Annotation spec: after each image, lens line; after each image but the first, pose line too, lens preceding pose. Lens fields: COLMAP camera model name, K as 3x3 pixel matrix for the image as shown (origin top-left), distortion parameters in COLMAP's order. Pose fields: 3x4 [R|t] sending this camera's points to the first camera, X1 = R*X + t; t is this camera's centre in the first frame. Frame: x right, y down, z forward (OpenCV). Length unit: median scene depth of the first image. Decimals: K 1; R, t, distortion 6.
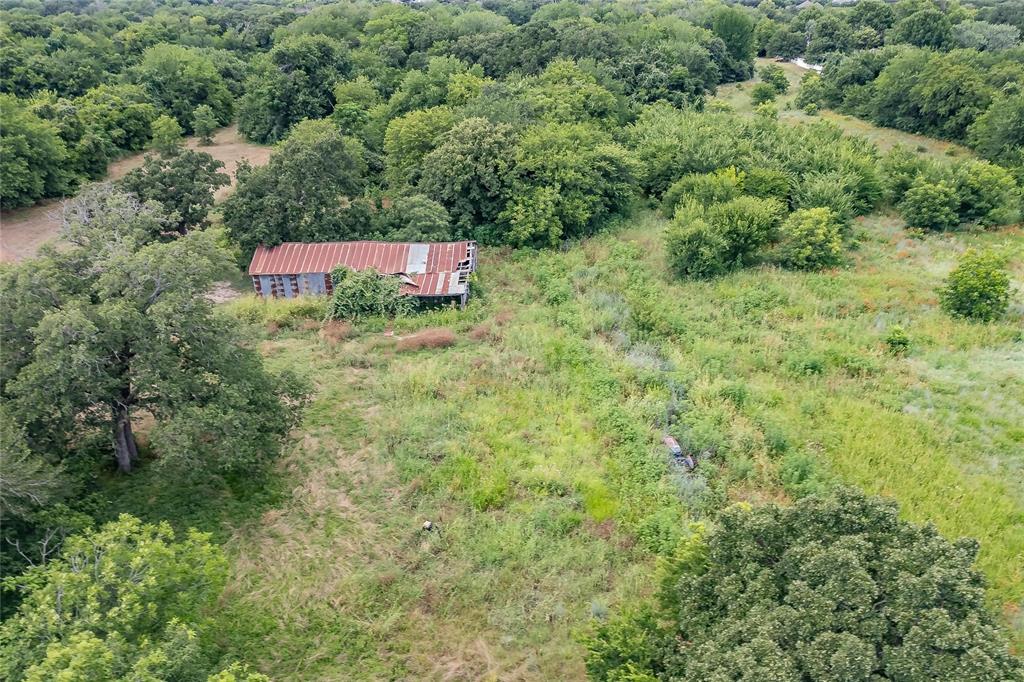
lens RADIAL K [[777.5, 0, 517.0], [0, 777.5, 341.7], [0, 0, 1]] dist [-0.076280, 0.069740]
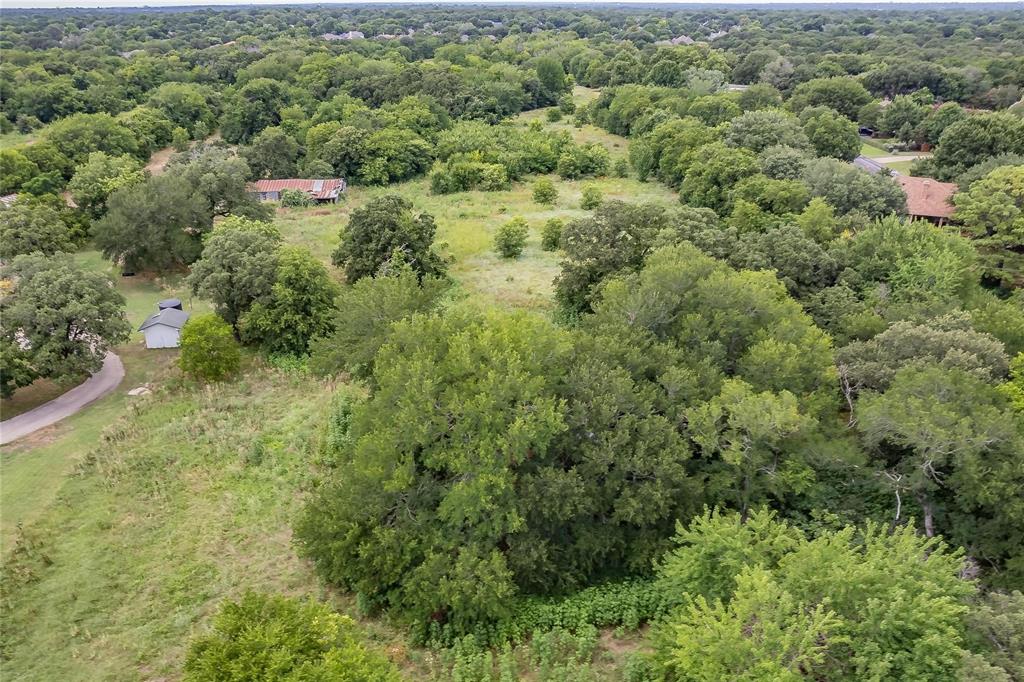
lens RADIAL K [[782.2, 0, 470.0], [0, 782.2, 341.5], [0, 0, 1]] dist [-0.065019, 0.062141]
pose [[0.999873, -0.002943, 0.015660, 0.180820], [0.003375, 0.999614, -0.027584, 0.266992], [-0.015573, 0.027634, 0.999497, -0.829626]]
